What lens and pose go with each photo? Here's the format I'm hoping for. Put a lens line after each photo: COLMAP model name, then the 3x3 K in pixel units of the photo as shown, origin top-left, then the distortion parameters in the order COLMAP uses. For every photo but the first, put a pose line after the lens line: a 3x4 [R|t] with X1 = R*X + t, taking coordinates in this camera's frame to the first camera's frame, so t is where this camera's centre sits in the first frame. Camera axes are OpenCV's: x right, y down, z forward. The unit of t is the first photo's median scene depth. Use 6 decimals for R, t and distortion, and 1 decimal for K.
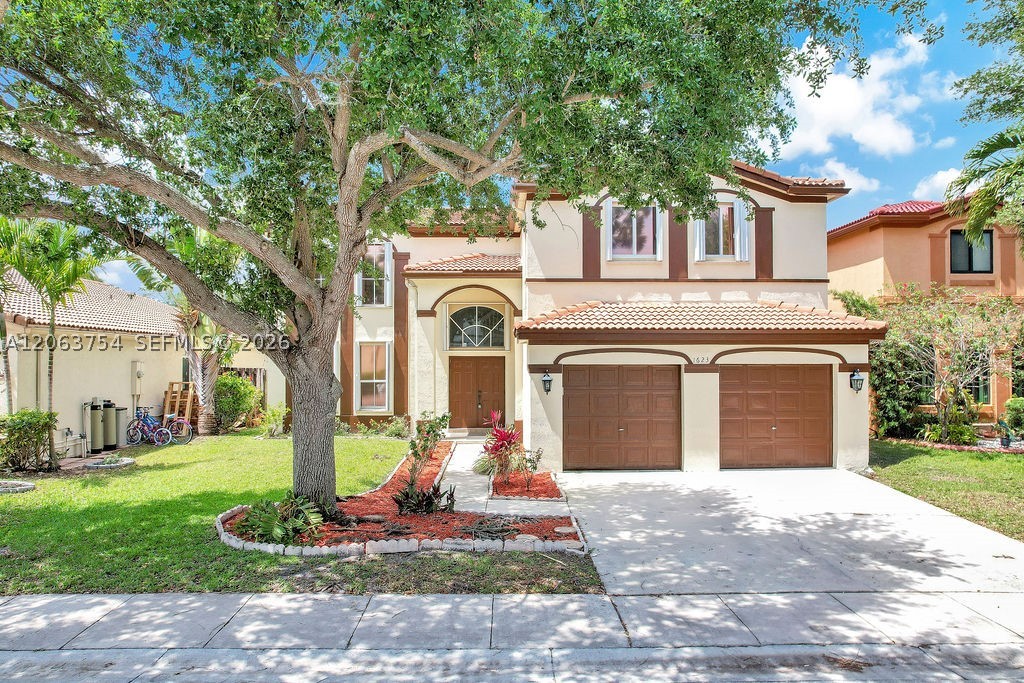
lens RADIAL K [[644.9, 0, 515.3], [0, 644.9, 355.5], [0, 0, 1]] dist [-0.036016, 0.004489]
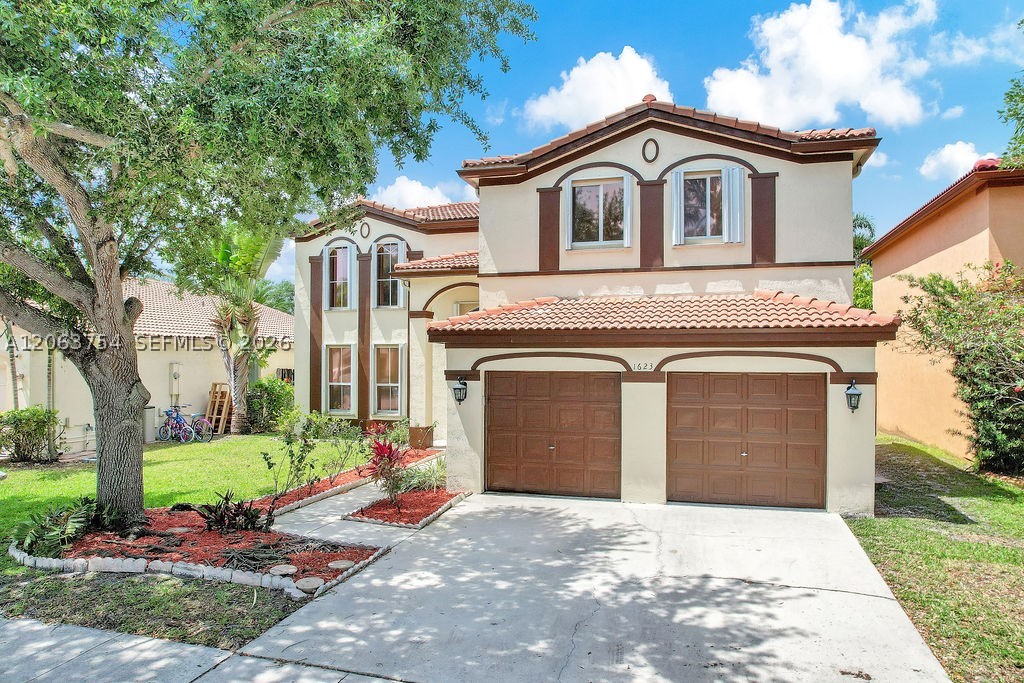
lens RADIAL K [[657.6, 0, 535.3], [0, 657.6, 355.3], [0, 0, 1]] dist [-0.074750, 0.068287]
pose [[0.953859, 0.001251, -0.300251, 0.405477], [-0.001497, 0.999999, -0.000588, -0.006513], [0.300250, 0.001011, 0.953860, 0.169829]]
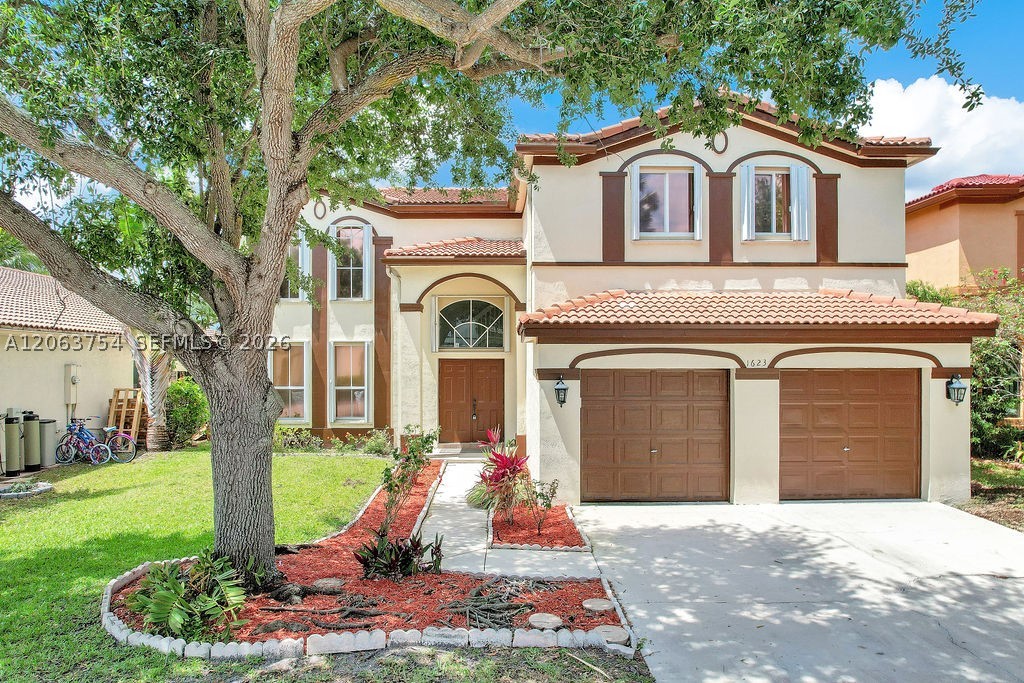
lens RADIAL K [[648.4, 0, 492.6], [0, 648.4, 368.6], [0, 0, 1]] dist [-0.062414, 0.044880]
pose [[0.999683, 0.000211, -0.025166, -0.014042], [0.000173, 0.999883, 0.015284, 0.001786], [0.025166, -0.015284, 0.999566, 0.206437]]
